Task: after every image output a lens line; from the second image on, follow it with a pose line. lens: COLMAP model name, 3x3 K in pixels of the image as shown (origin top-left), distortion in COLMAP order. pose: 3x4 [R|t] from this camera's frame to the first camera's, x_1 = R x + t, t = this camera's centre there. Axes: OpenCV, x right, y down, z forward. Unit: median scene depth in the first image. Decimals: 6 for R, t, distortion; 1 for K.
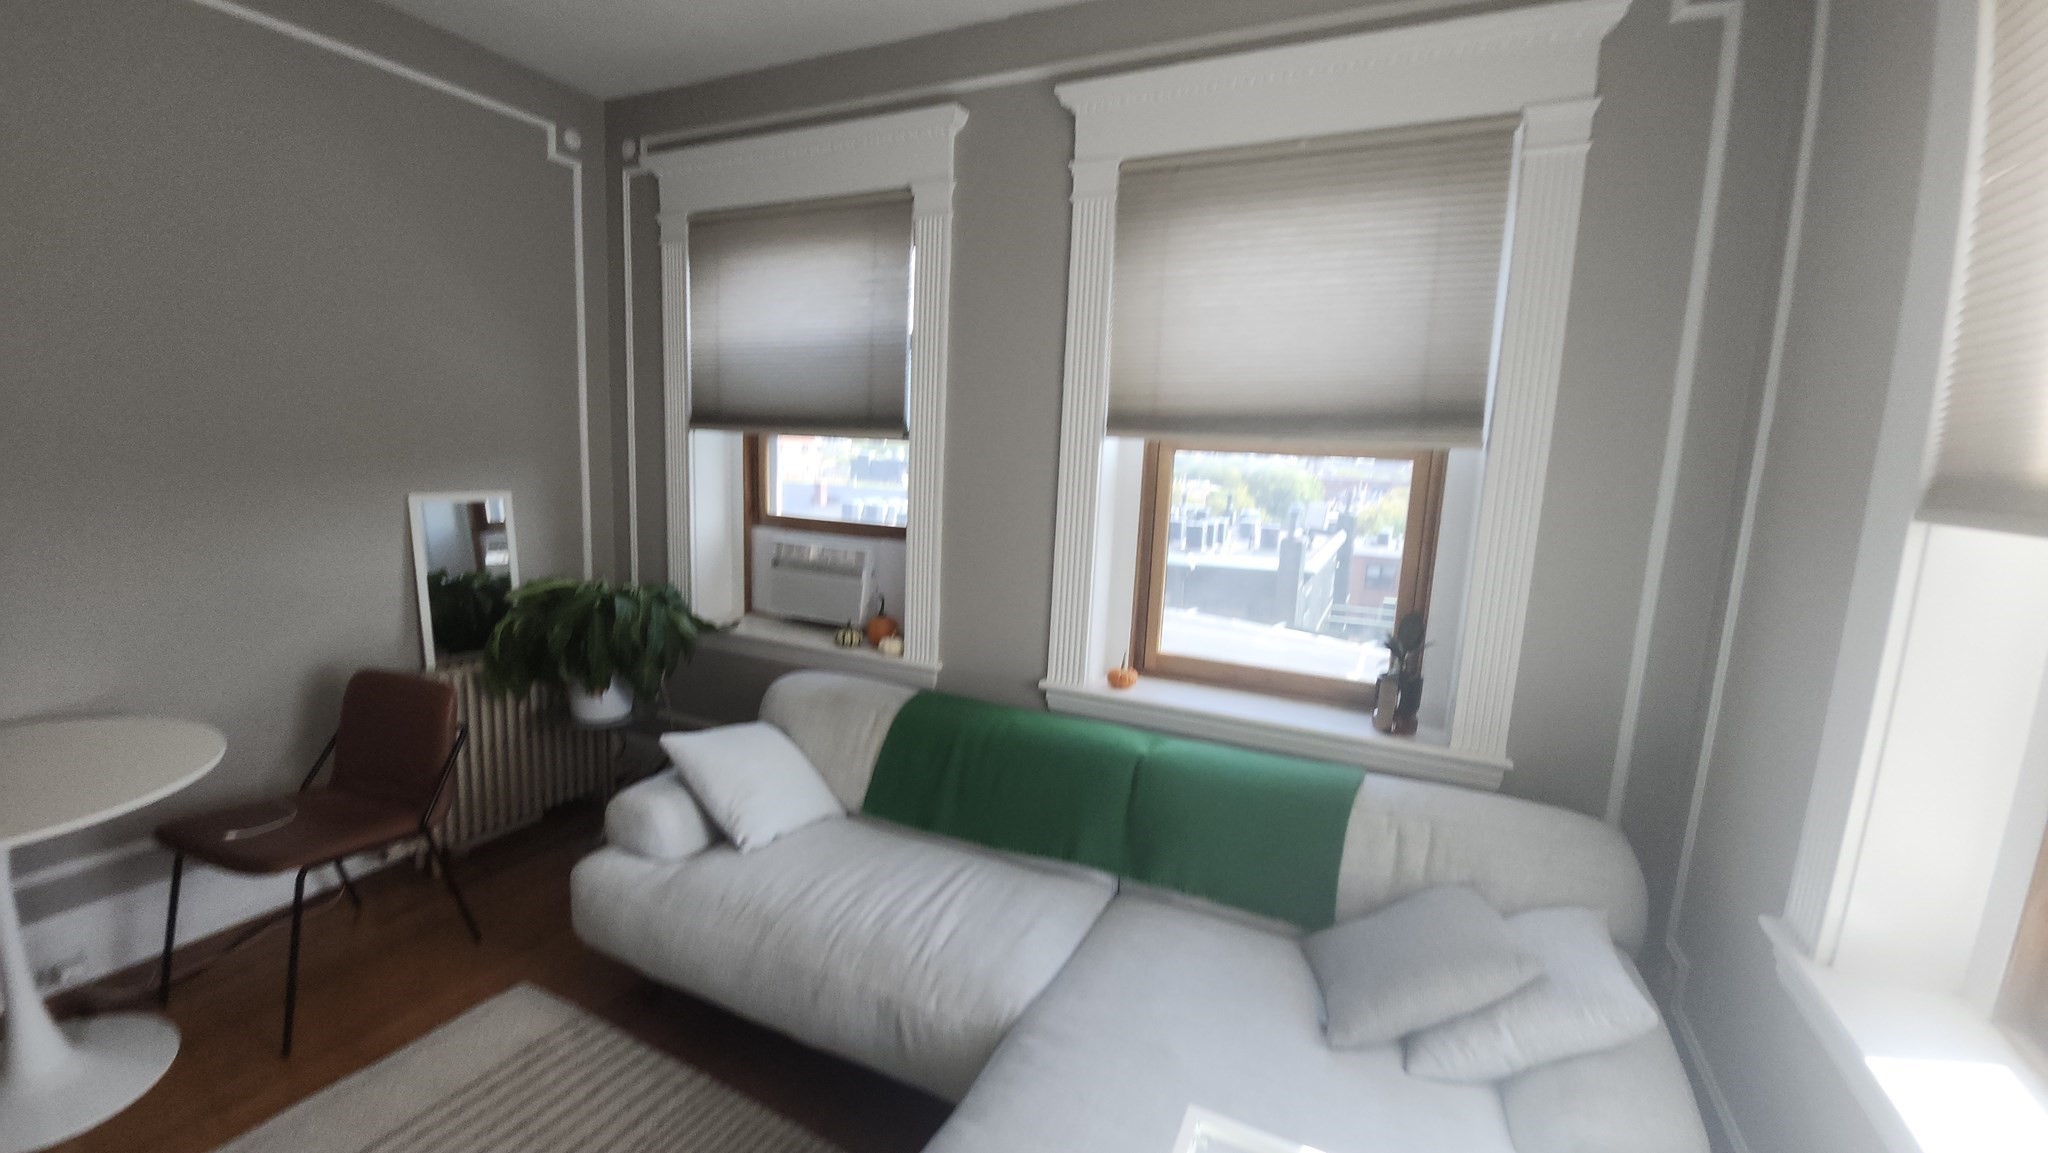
lens RADIAL K [[810.0, 0, 1024.0], [0, 810.0, 576.5], [0, 0, 1]] dist [-0.015004, -0.000025]
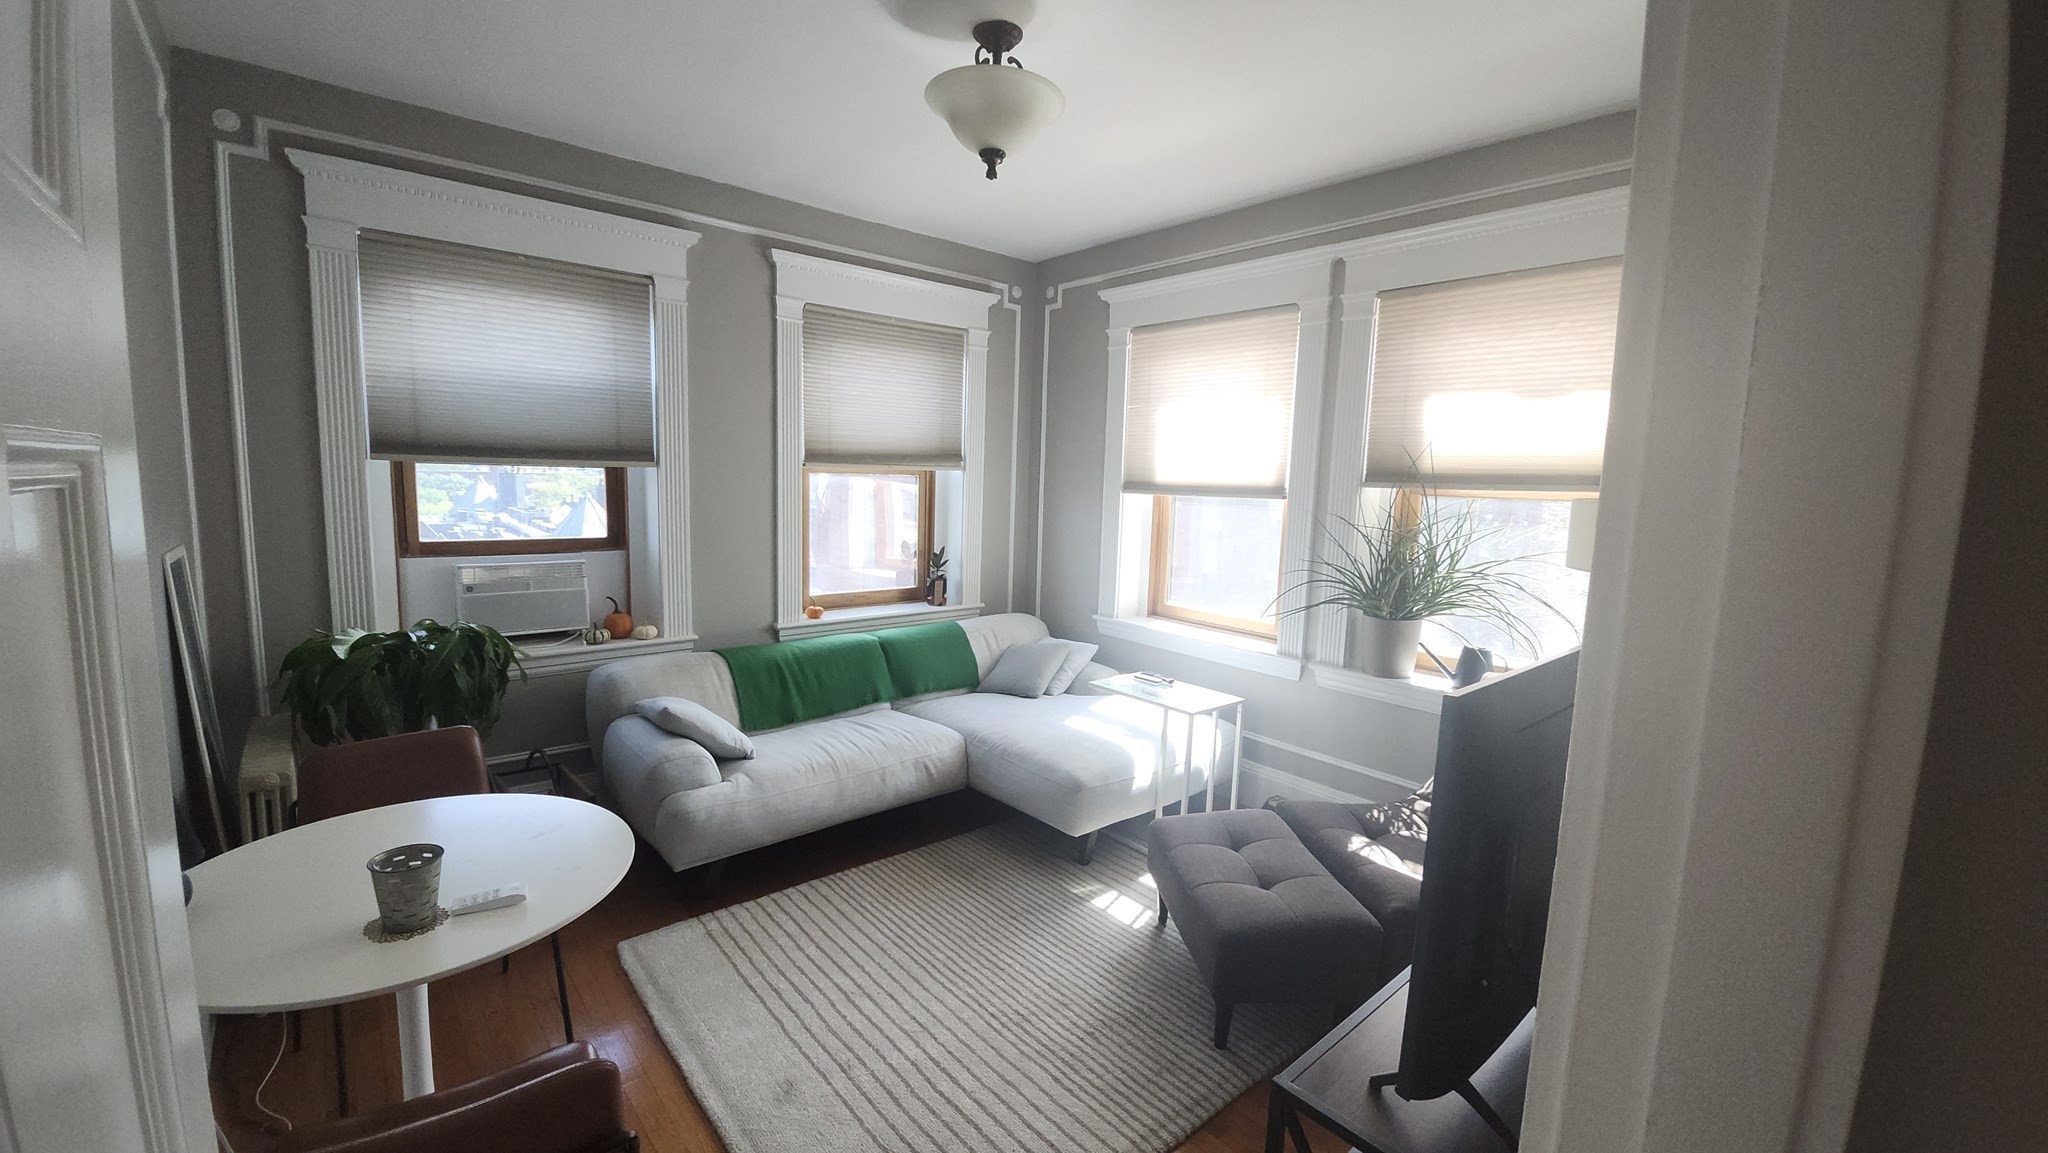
lens RADIAL K [[810.0, 0, 1024.0], [0, 810.0, 576.5], [0, 0, 1]] dist [-0.023922, 0.000036]
pose [[0.387175, -0.134204, 0.912187, -1.170104], [0.135780, 0.986862, 0.087559, -0.031134], [-0.911954, 0.089957, 0.400310, -0.039063]]
